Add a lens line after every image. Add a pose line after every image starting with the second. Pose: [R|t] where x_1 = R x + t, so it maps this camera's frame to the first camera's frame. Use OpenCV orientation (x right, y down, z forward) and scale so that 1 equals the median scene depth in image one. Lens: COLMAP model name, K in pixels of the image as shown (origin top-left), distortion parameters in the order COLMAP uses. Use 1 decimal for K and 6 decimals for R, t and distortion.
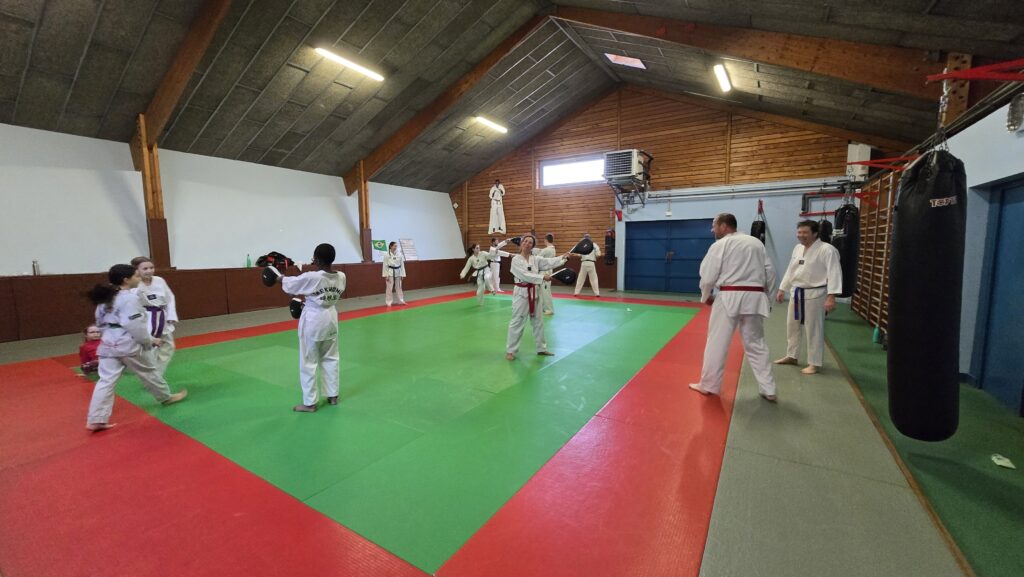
lens RADIAL K [[408.0, 0, 512.0], [0, 408.0, 288.5], [0, 0, 1]] dist [-0.000095, -0.000154]
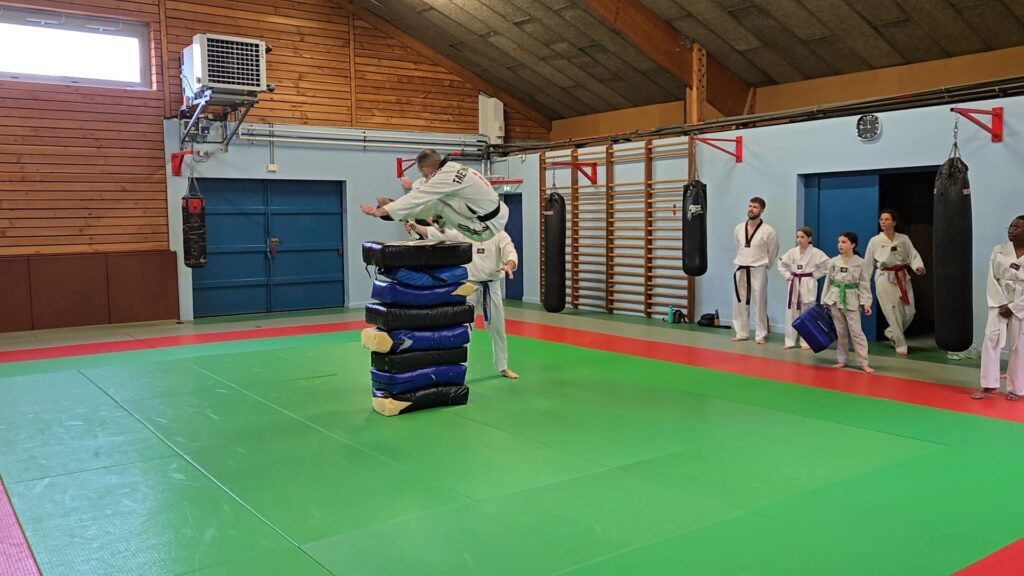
lens RADIAL K [[827.3, 0, 512.0], [0, 827.3, 288.0], [0, 0, 1]] dist [0.001471, -0.001919]
pose [[0.373934, -0.074105, 0.924490, -0.584924], [0.104265, 0.993843, 0.037492, -0.036143], [-0.921576, 0.082372, 0.379358, 0.338225]]
